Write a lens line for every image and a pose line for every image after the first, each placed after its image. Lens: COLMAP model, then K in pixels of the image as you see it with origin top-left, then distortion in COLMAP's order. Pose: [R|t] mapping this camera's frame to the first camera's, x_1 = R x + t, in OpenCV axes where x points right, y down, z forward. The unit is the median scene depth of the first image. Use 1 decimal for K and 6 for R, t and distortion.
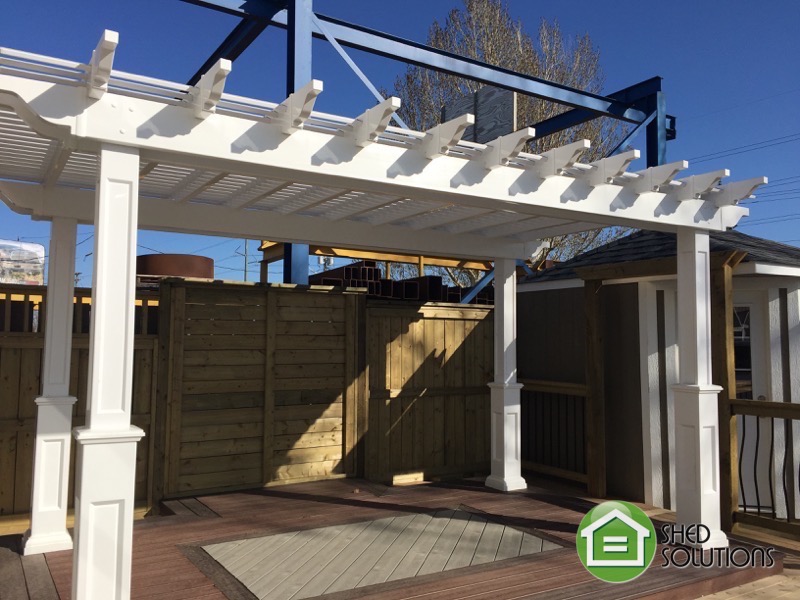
lens RADIAL K [[680.2, 0, 400.6], [0, 680.2, 295.0], [0, 0, 1]] dist [0.096070, -0.117565]
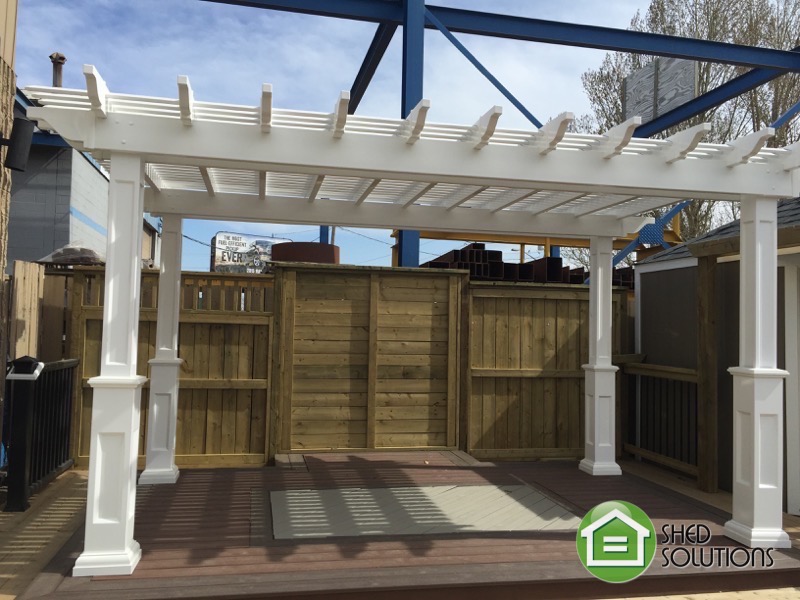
lens RADIAL K [[680.2, 0, 400.6], [0, 680.2, 295.0], [0, 0, 1]] dist [0.096070, -0.117565]
pose [[0.943057, -0.002332, -0.332623, 0.211080], [0.008377, 0.999825, 0.016742, 0.010126], [0.332526, -0.018575, 0.942911, -0.011350]]
